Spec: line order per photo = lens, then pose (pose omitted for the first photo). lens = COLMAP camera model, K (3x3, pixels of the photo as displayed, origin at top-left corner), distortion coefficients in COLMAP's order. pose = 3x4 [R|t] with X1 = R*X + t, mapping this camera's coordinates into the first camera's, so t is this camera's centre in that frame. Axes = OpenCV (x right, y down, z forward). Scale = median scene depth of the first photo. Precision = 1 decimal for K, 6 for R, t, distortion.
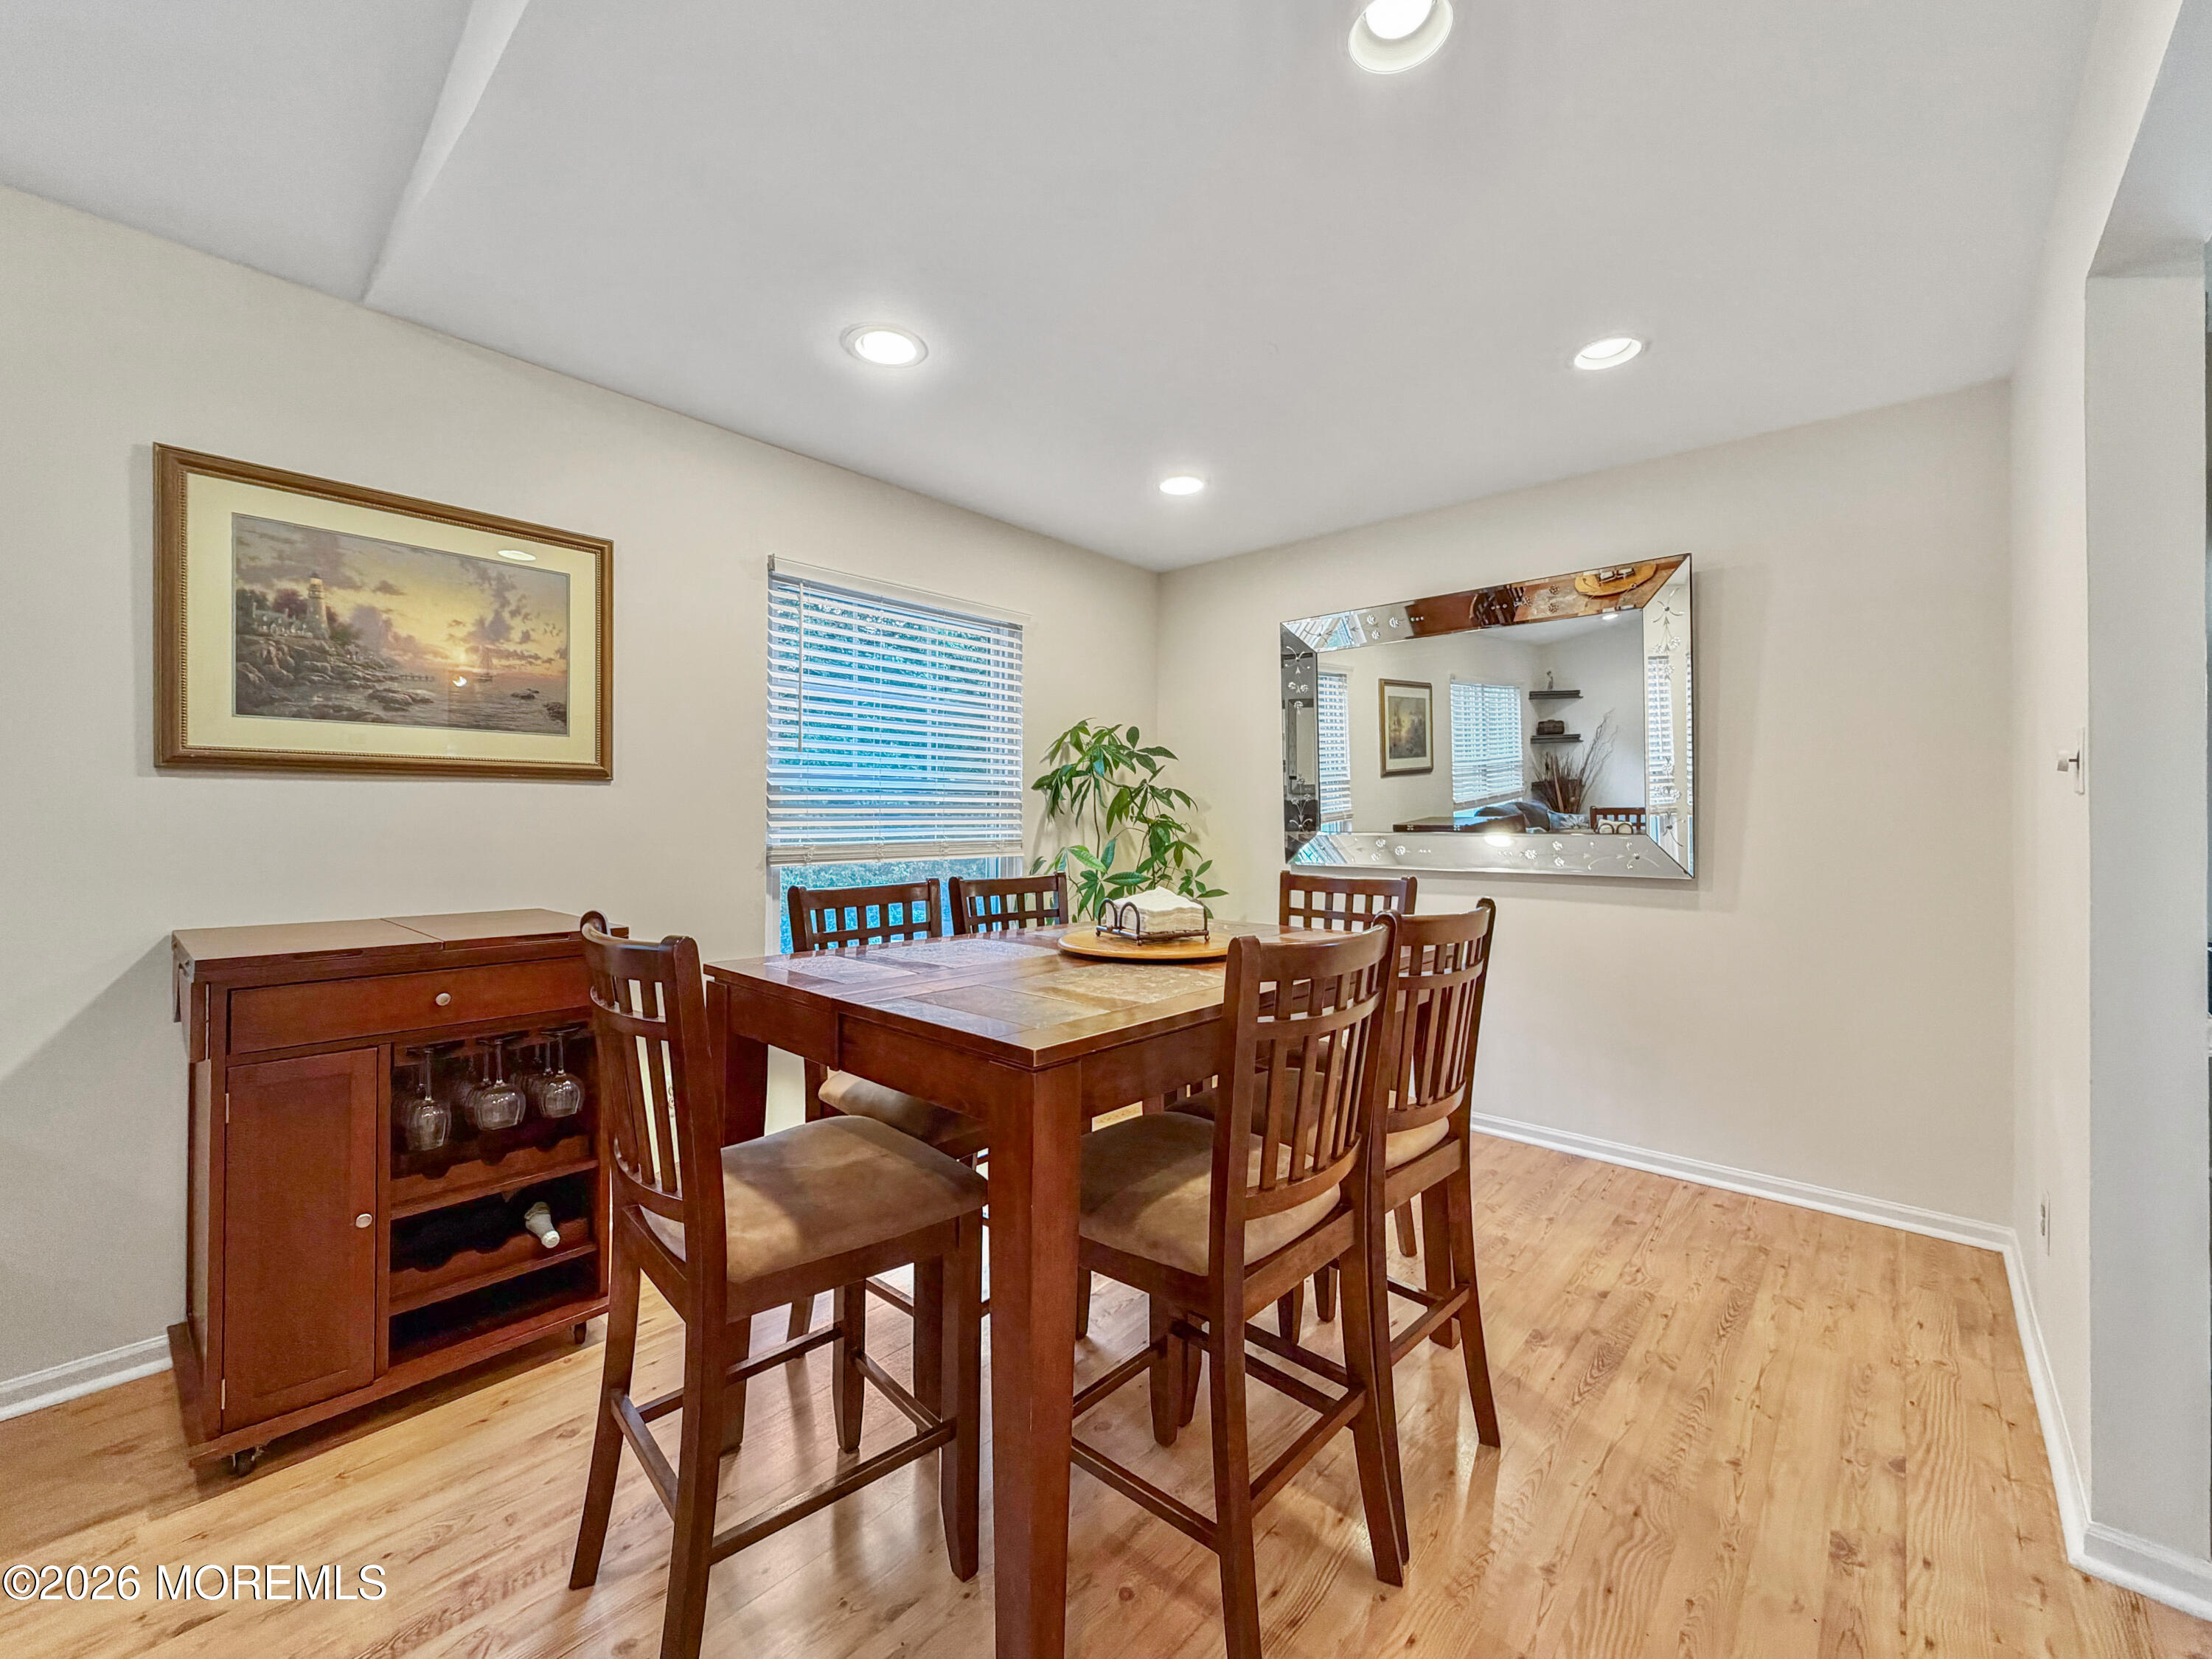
lens RADIAL K [[891.5, 0, 1092.1], [0, 891.5, 816.5], [0, 0, 1]] dist [-0.000947, -0.000154]
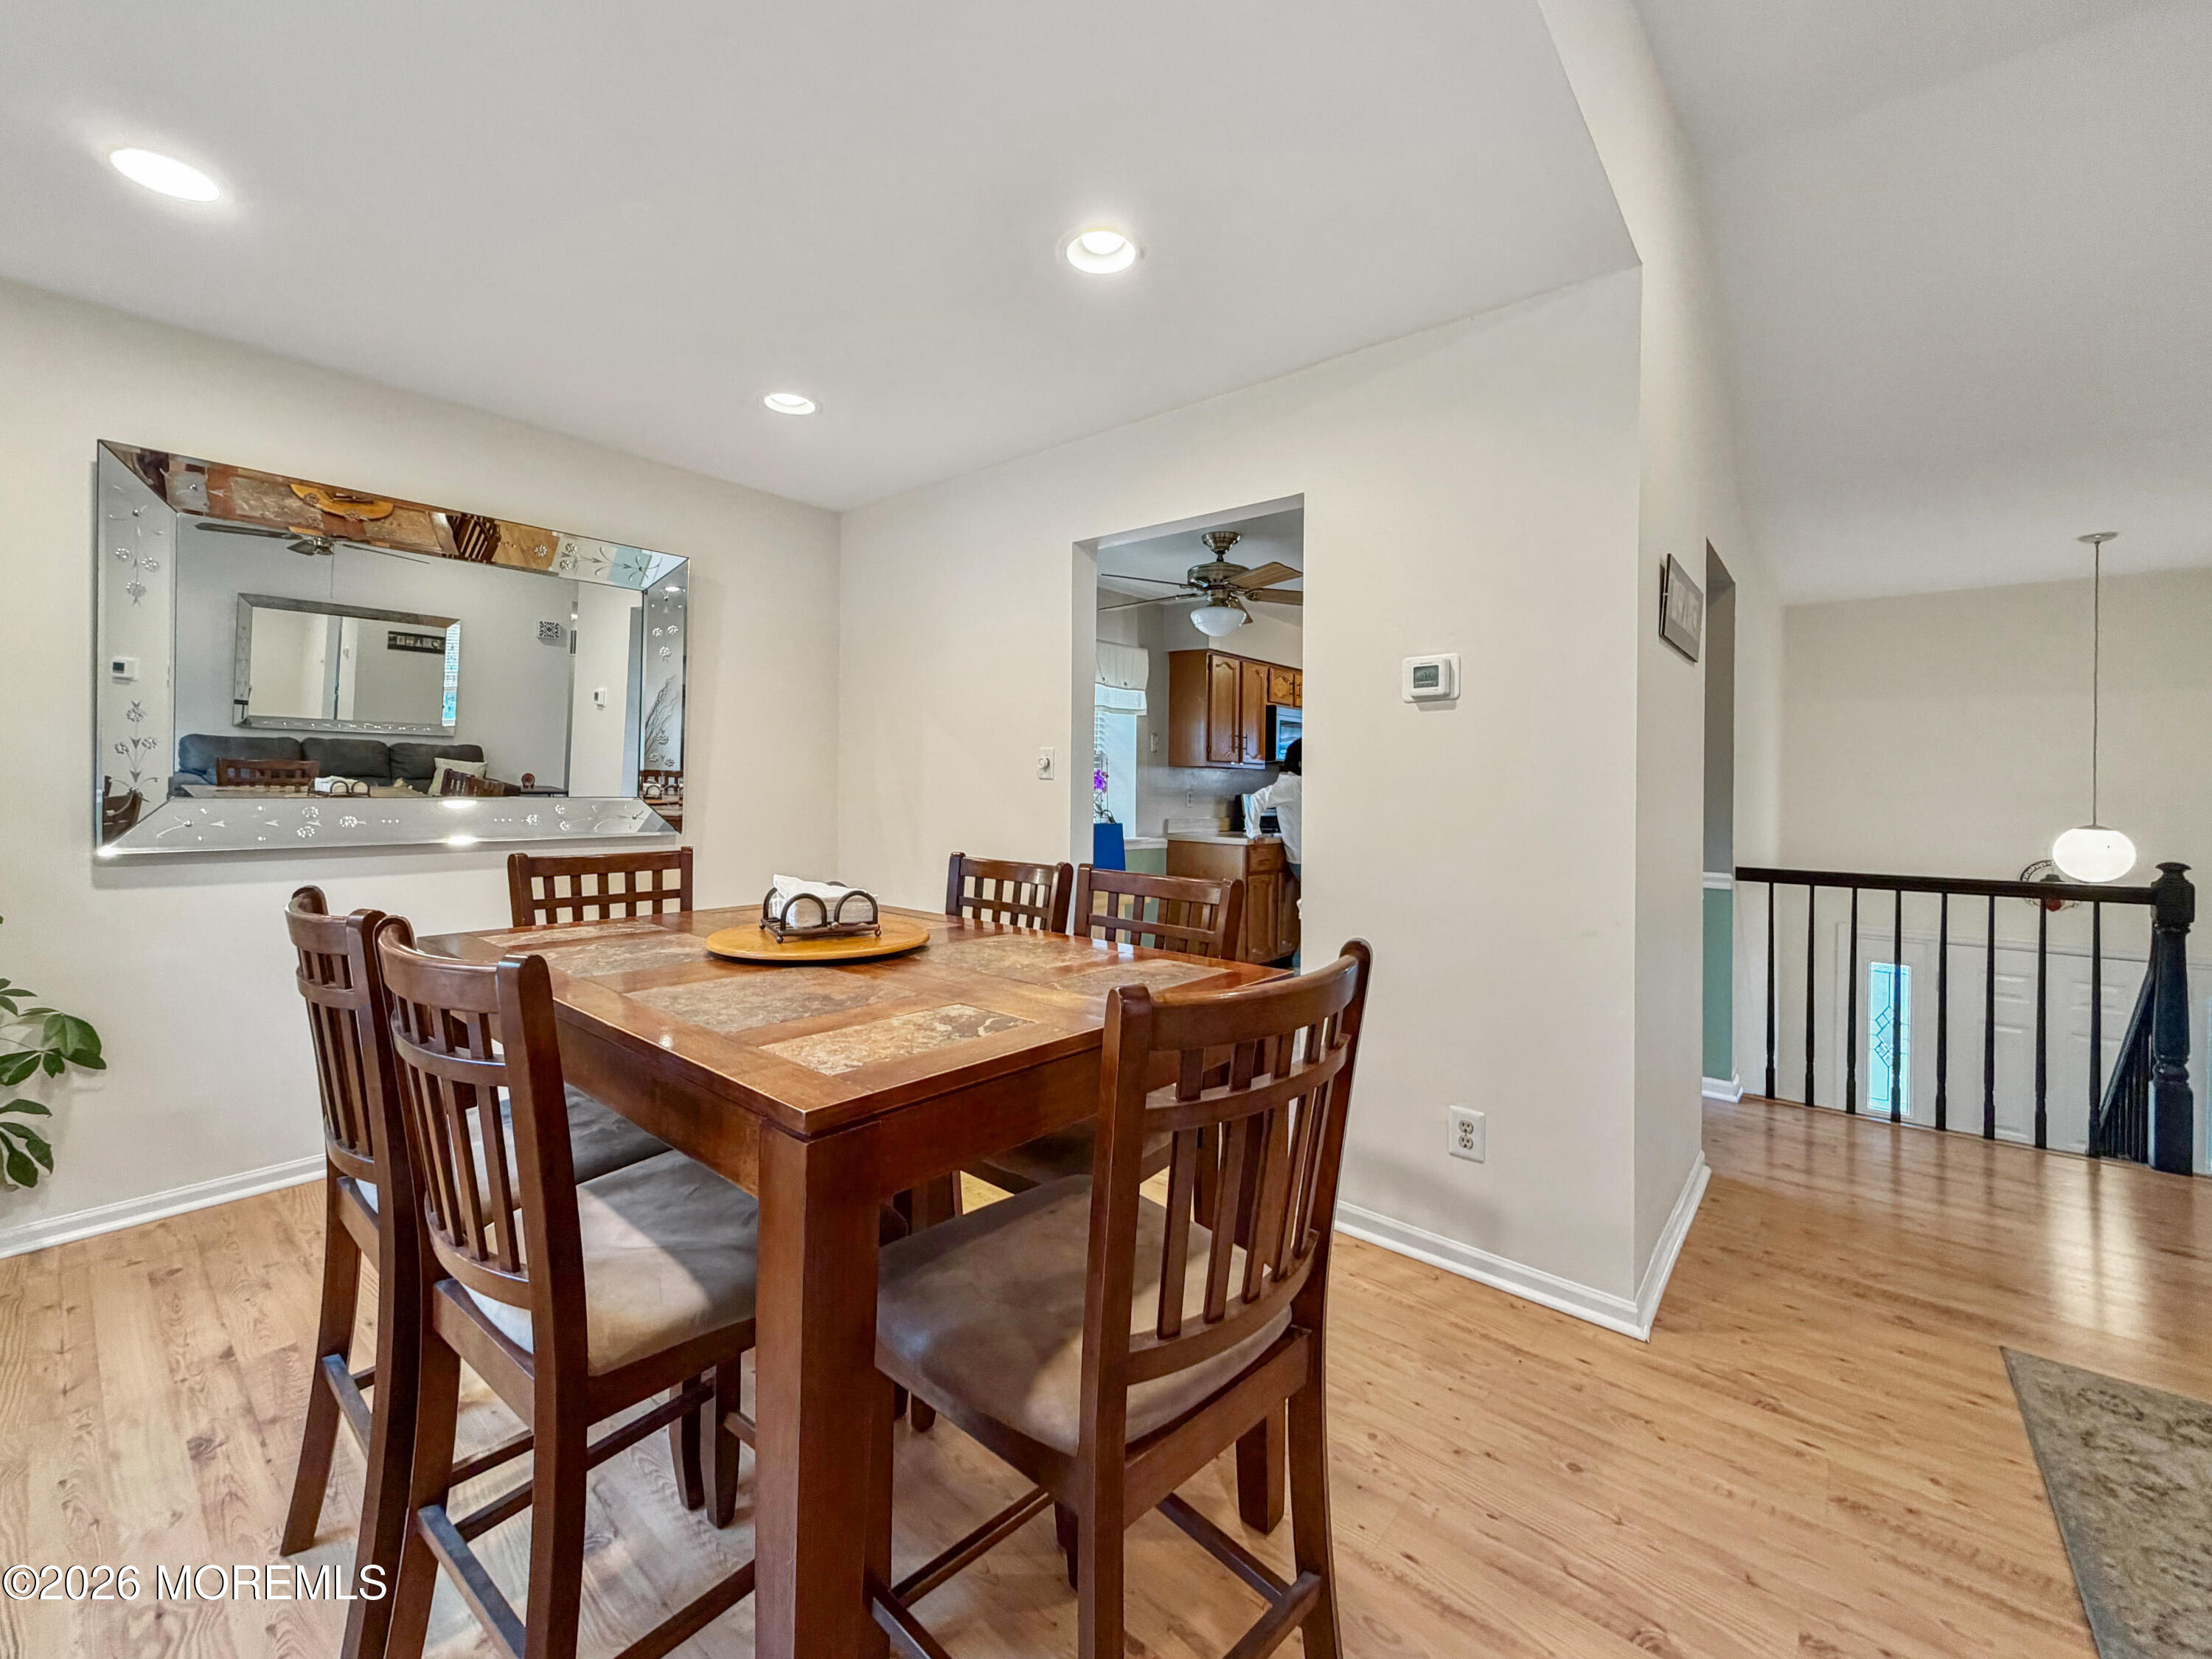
lens RADIAL K [[891.5, 0, 1093.2], [0, 891.5, 784.2], [0, 0, 1]] dist [-0.000947, -0.000154]
pose [[-0.023583, -0.004610, 0.999711, -0.727413], [-0.021995, 0.999750, 0.004092, -0.017189], [-0.999480, -0.021892, -0.023678, 0.674610]]
